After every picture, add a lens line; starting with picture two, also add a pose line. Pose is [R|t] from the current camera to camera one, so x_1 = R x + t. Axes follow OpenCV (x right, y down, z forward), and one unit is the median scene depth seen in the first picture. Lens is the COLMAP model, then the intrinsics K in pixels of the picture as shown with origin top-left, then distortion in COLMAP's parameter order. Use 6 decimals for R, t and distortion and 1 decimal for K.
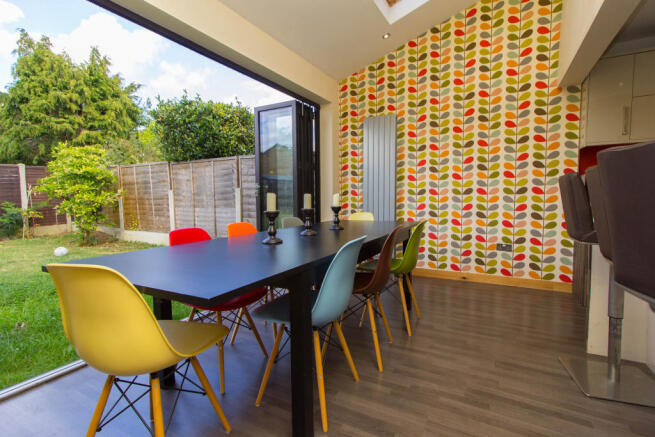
lens RADIAL K [[321.1, 0, 321.5], [0, 321.1, 219.4], [0, 0, 1]] dist [0.001383, -0.000265]
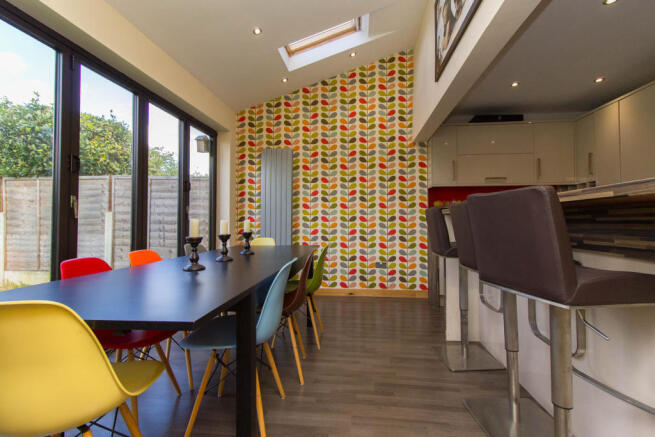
lens RADIAL K [[321.1, 0, 323.5], [0, 321.1, 217.6], [0, 0, 1]] dist [0.001383, -0.000265]
pose [[0.916664, 0.012995, 0.399448, -0.119295], [0.021341, 0.996454, -0.081391, 0.002160], [-0.399089, 0.083133, 0.913136, -0.039183]]
